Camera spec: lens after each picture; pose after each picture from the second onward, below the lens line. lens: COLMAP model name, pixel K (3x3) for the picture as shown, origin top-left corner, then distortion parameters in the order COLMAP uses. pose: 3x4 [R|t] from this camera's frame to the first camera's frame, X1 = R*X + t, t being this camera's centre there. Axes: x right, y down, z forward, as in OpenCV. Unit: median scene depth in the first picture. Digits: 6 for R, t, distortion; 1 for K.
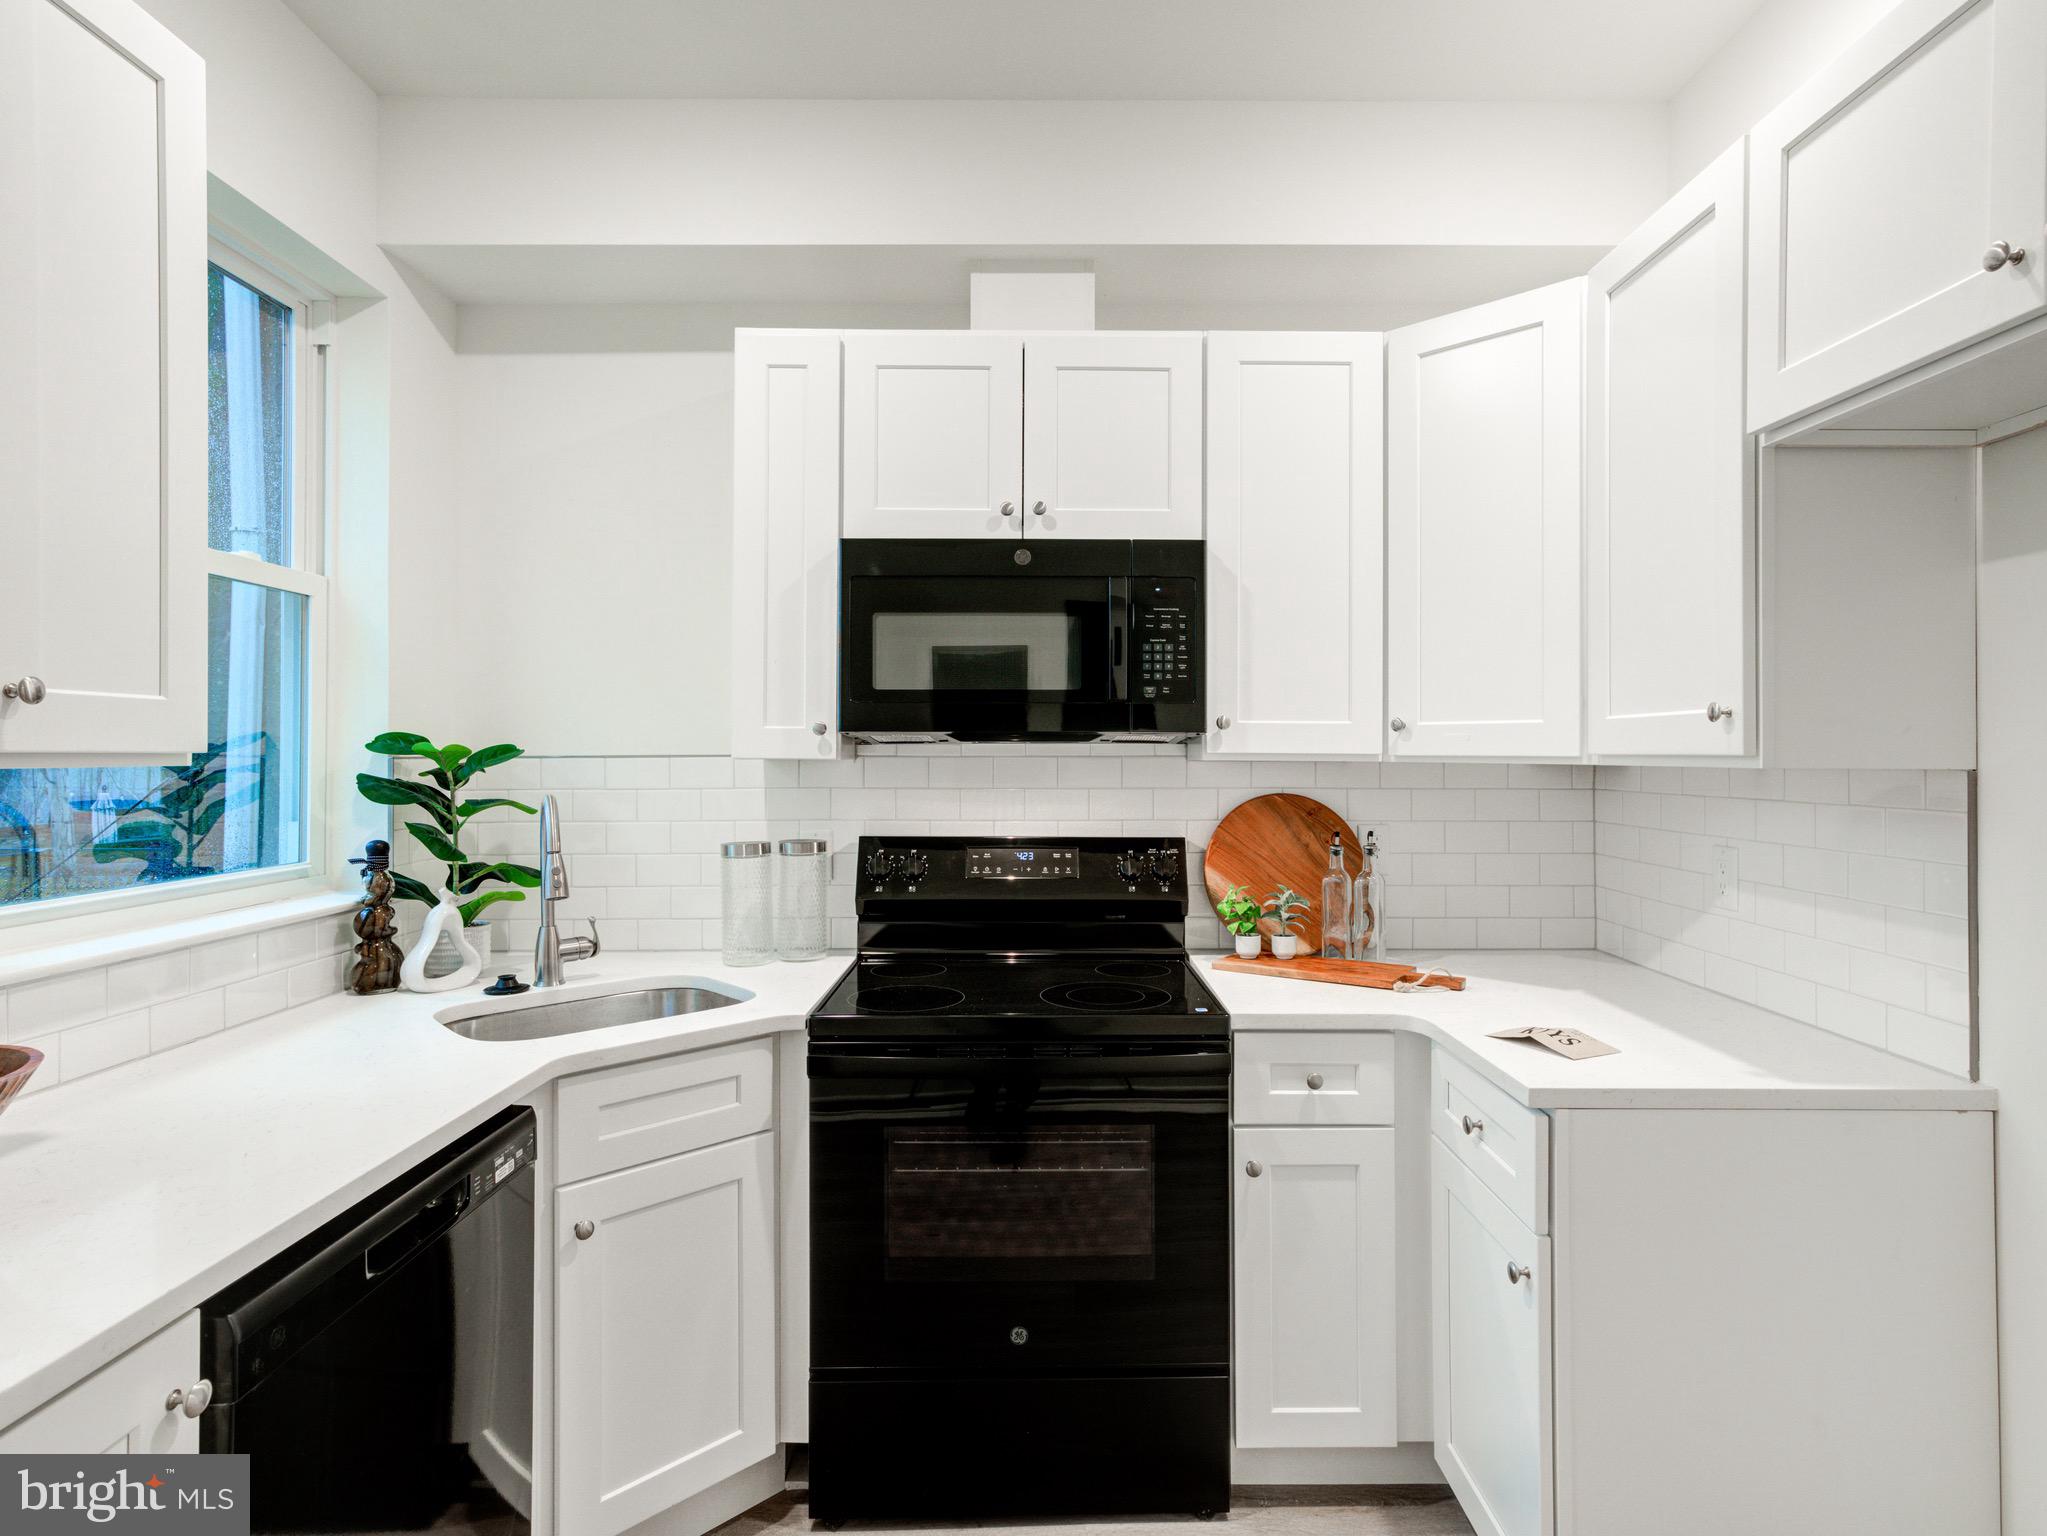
lens RADIAL K [[1114.3, 0, 1032.9], [0, 1114.3, 749.9], [0, 0, 1]] dist [-0.025659, 0.028043]
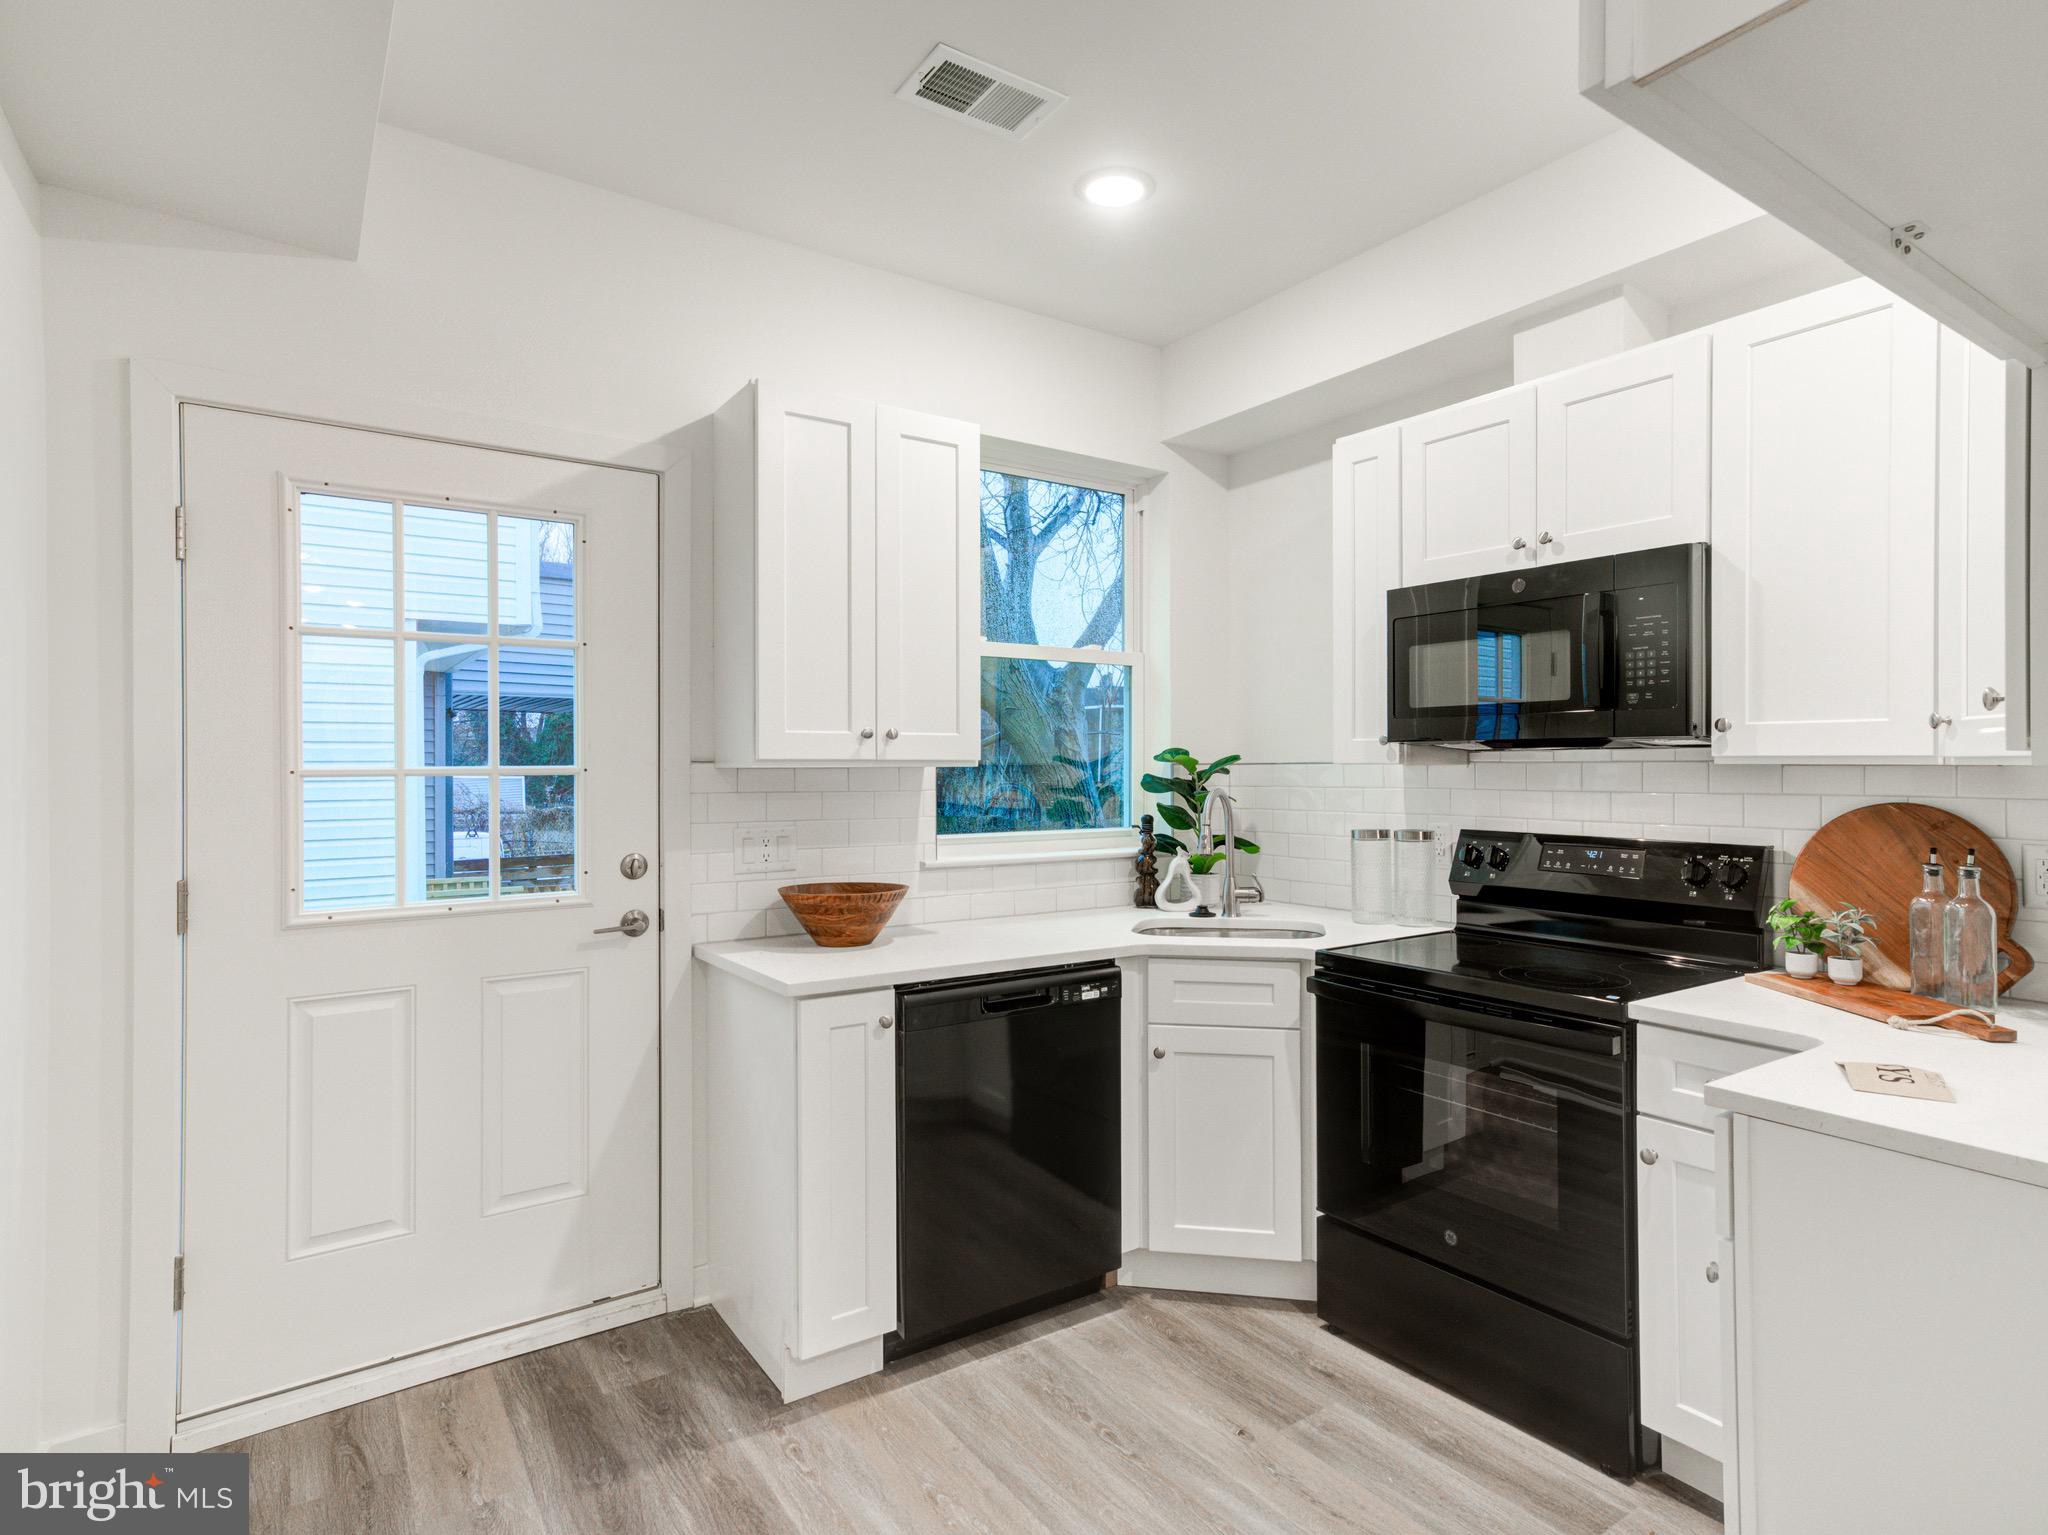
lens RADIAL K [[1076.4, 0, 1024.0], [0, 1076.4, 767.5], [0, 0, 1]] dist [0.003200, 0.000670]
pose [[0.562860, -0.000201, -0.826552, 0.604554], [0.004465, 0.999986, 0.002798, 0.007420], [0.826540, -0.005266, 0.562853, -0.039253]]
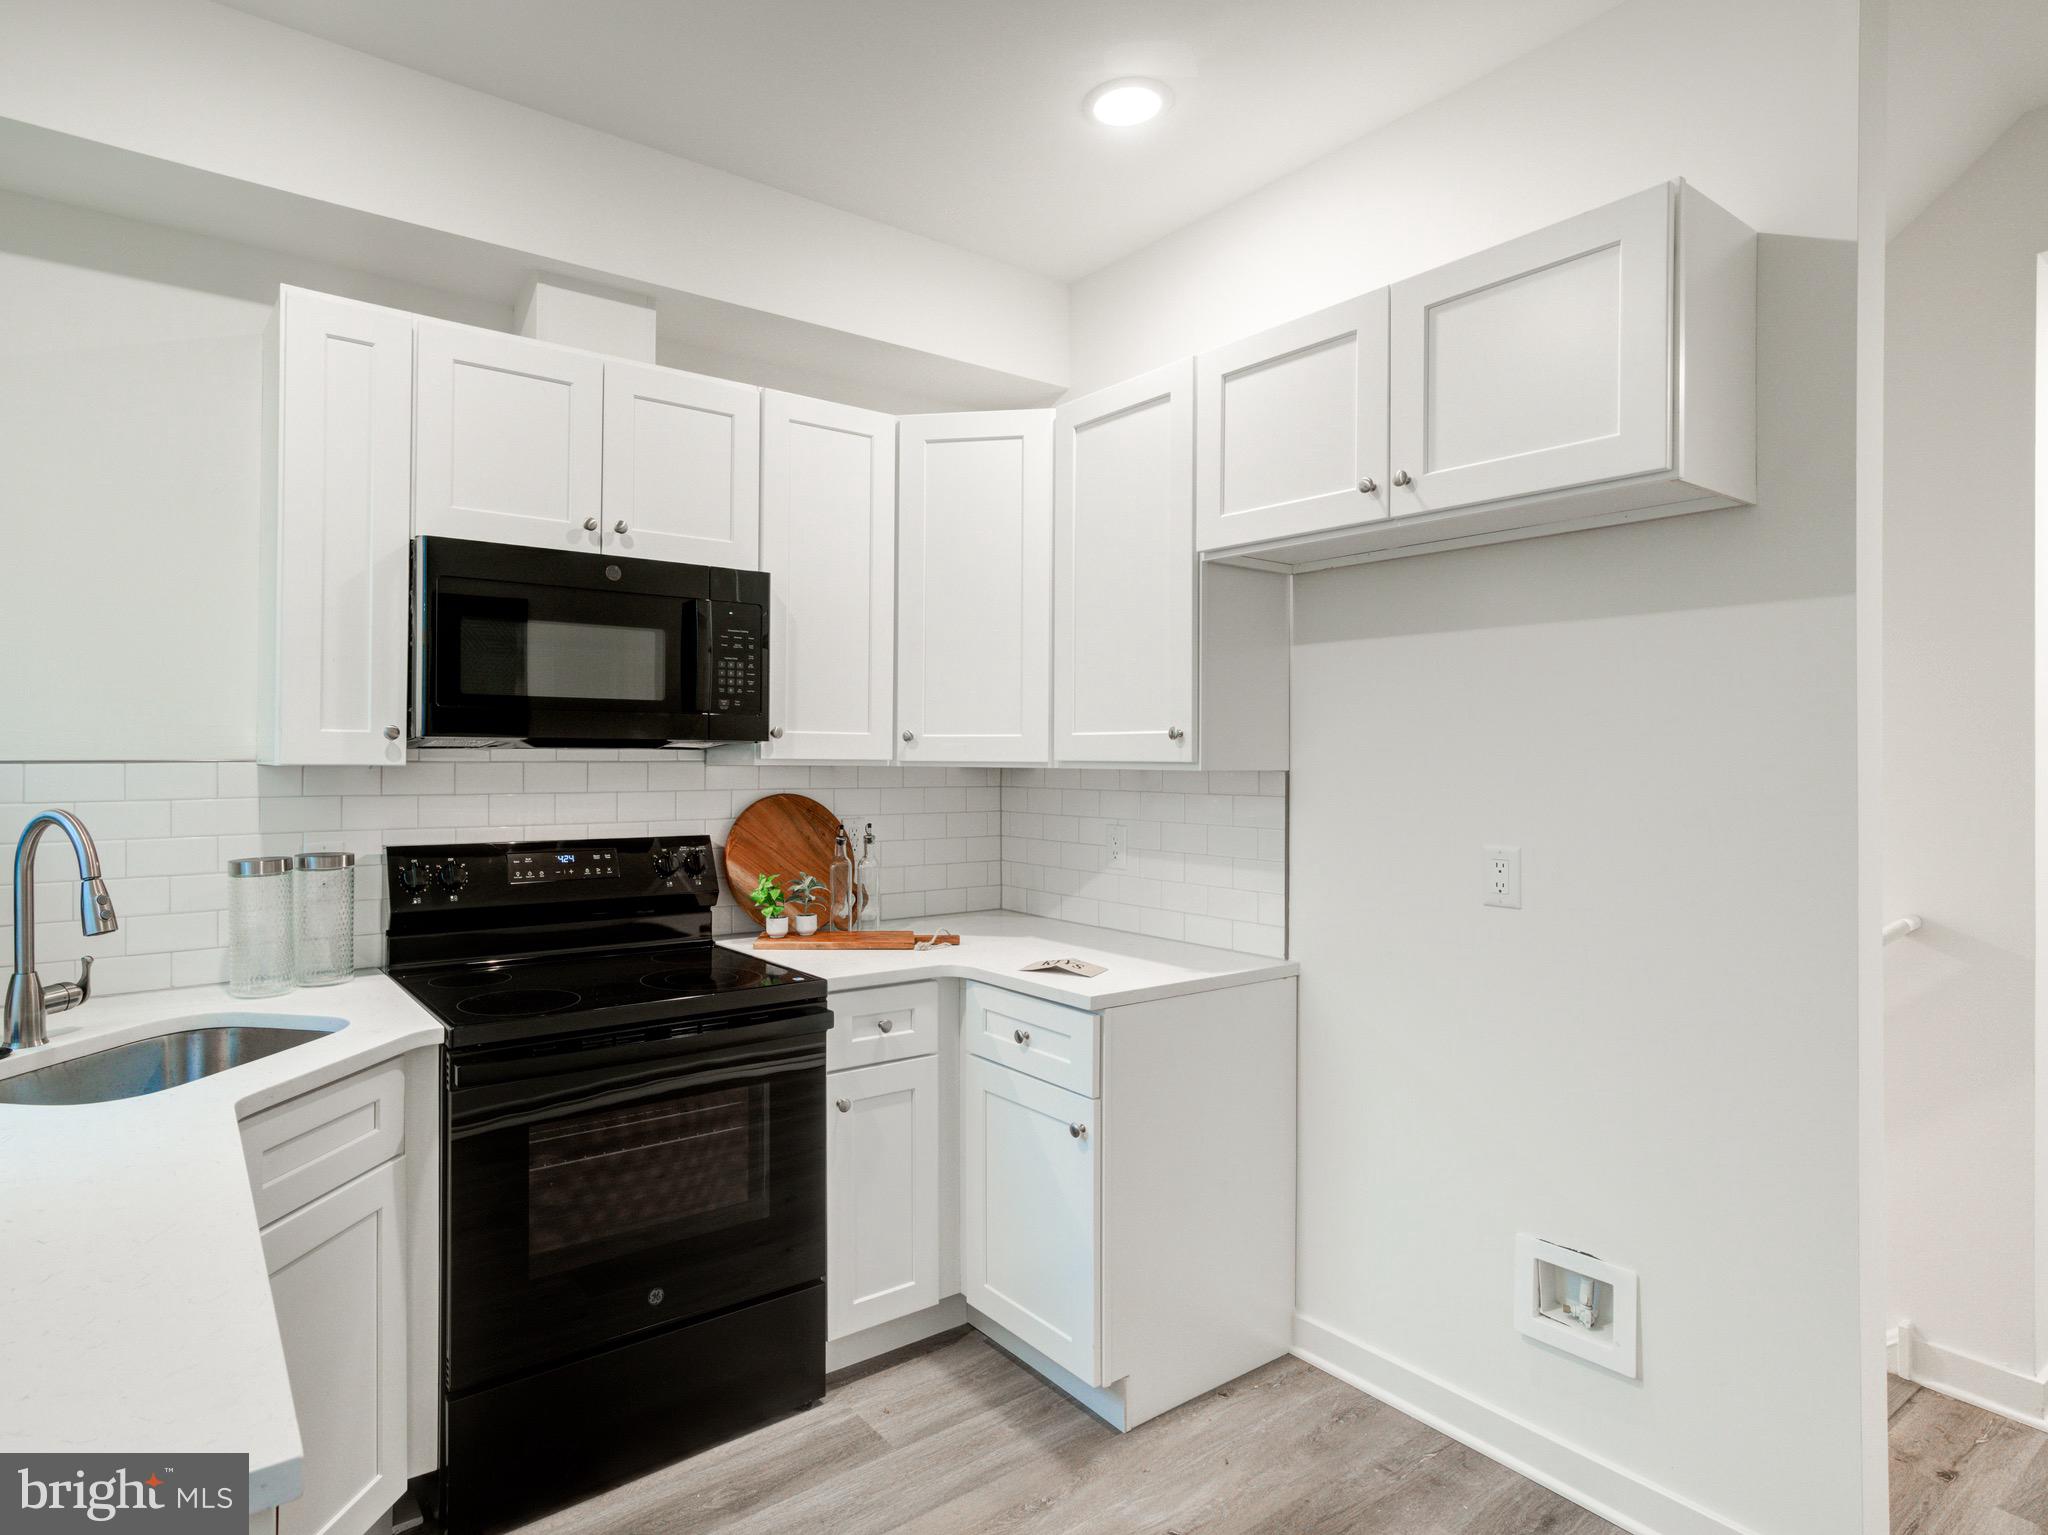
lens RADIAL K [[1122.3, 0, 917.9], [0, 1122.3, 755.5], [0, 0, 1]] dist [-0.012582, 0.001809]
pose [[0.822147, 0.002290, 0.569271, -0.367259], [-0.004797, 0.999984, 0.002905, -0.004801], [-0.569255, -0.005119, 0.822145, -0.035324]]
